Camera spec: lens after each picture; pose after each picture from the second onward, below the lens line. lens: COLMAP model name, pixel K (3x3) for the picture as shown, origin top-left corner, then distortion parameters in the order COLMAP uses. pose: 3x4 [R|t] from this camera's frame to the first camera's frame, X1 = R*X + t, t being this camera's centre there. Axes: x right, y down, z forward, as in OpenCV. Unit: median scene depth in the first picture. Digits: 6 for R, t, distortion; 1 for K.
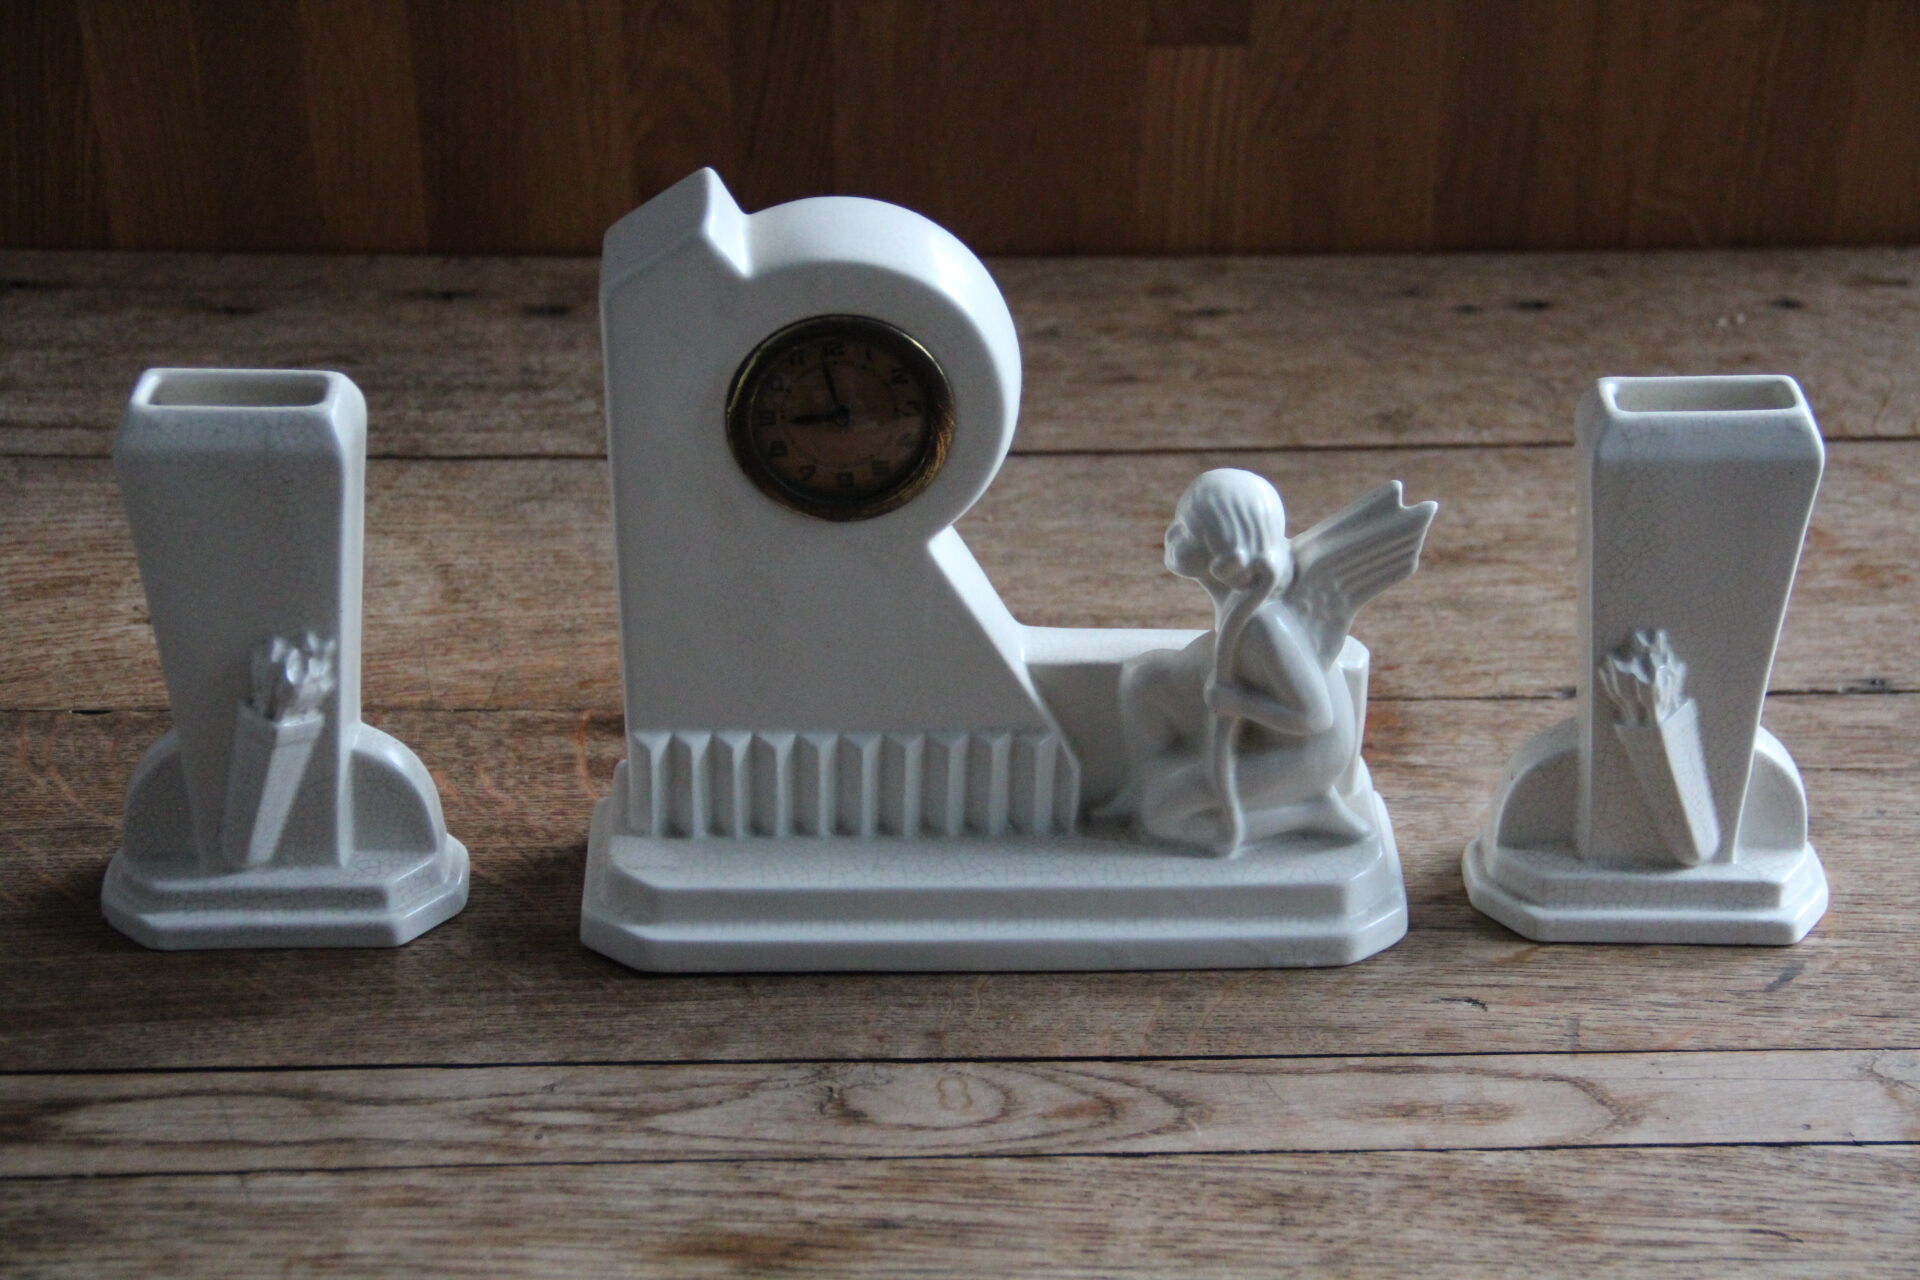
lens RADIAL K [[3366.7, 0, 960.0], [0, 3366.7, 640.0], [0, 0, 1]] dist [0.158711, -0.062408]
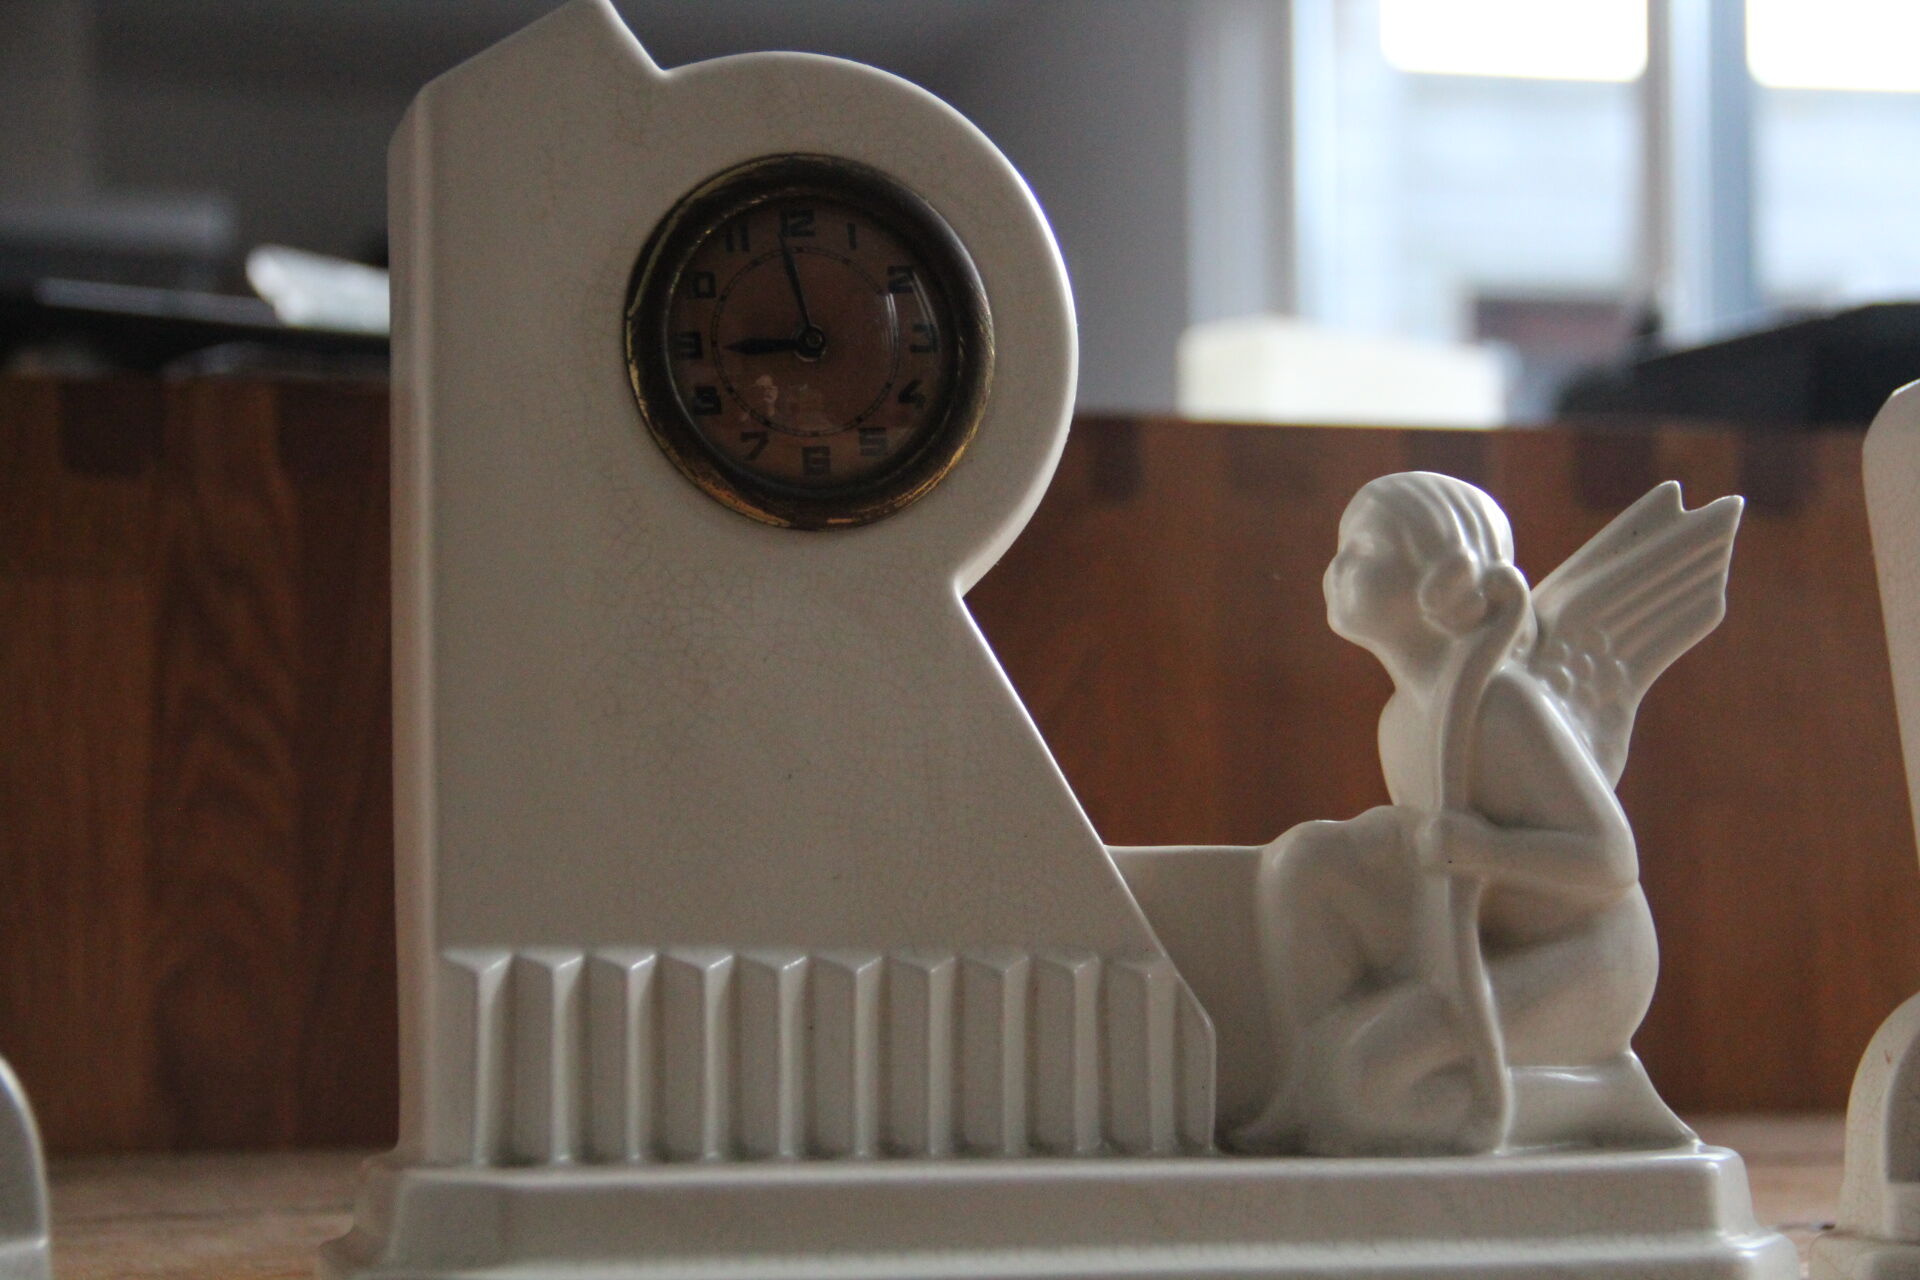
lens RADIAL K [[3366.7, 0, 960.0], [0, 3366.7, 640.0], [0, 0, 1]] dist [0.158711, -0.062408]
pose [[0.970781, 0.001060, 0.239963, -0.146776], [0.137452, 0.817232, -0.559677, 0.304008], [-0.196699, 0.576308, 0.793208, 0.518360]]
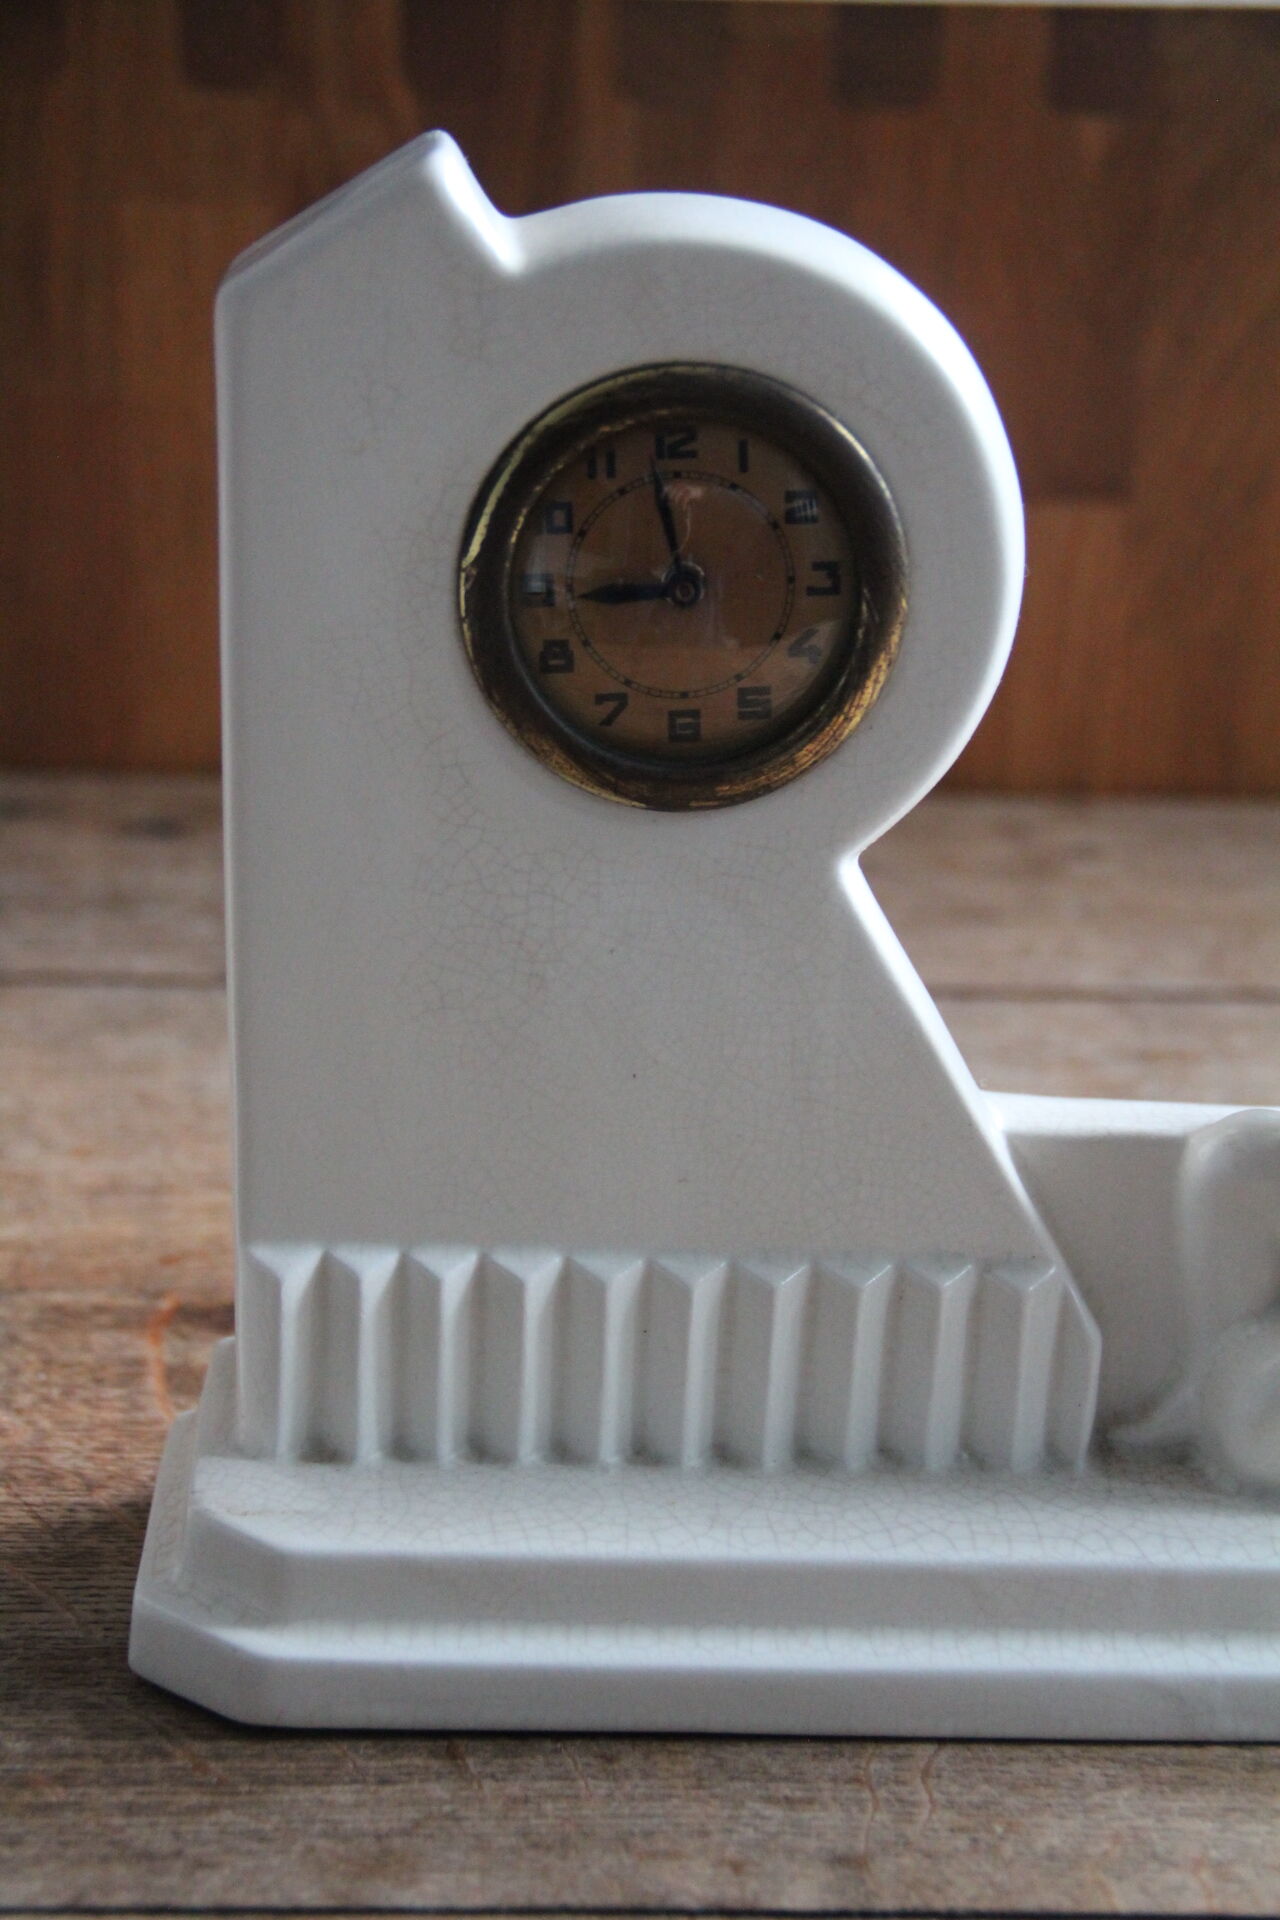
lens RADIAL K [[3057.9, 0, 631.2], [0, 3057.9, 973.1], [0, 0, 1]] dist [0.049616, 0.125105]
pose [[0.999585, 0.020173, 0.020583, -0.048923], [-0.015878, 0.981490, -0.190855, 0.074762], [-0.024052, 0.190449, 0.981402, 0.531019]]
